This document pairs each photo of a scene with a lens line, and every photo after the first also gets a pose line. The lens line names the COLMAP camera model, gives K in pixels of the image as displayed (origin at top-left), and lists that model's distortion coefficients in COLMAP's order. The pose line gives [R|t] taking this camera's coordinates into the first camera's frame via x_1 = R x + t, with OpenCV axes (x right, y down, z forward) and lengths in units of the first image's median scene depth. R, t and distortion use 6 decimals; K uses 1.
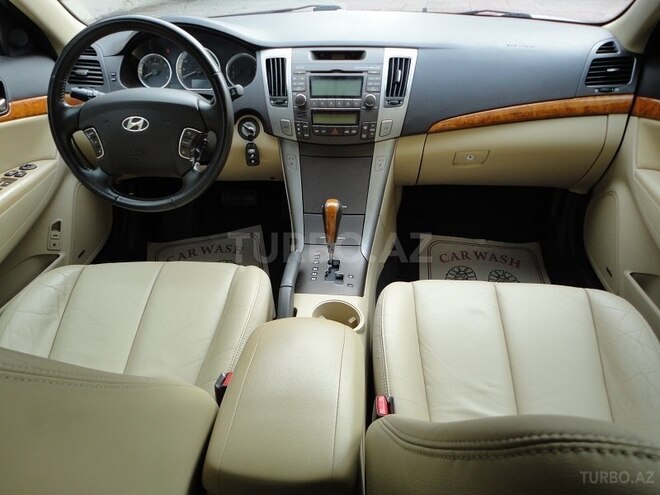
lens RADIAL K [[477.1, 0, 330.5], [0, 477.1, 254.4], [0, 0, 1]] dist [-0.001808, 0.004225]
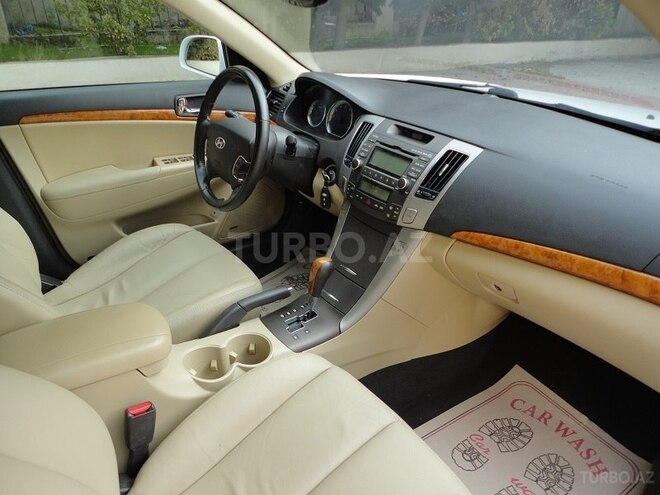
lens RADIAL K [[495.1, 0, 330.0], [0, 495.1, 247.5], [0, 0, 1]] dist [-0.010436, 0.001331]
pose [[0.644736, 0.384907, -0.660426, 0.688198], [-0.446290, 0.890976, 0.083588, -0.221074], [0.620598, 0.240849, 0.746224, 0.184552]]
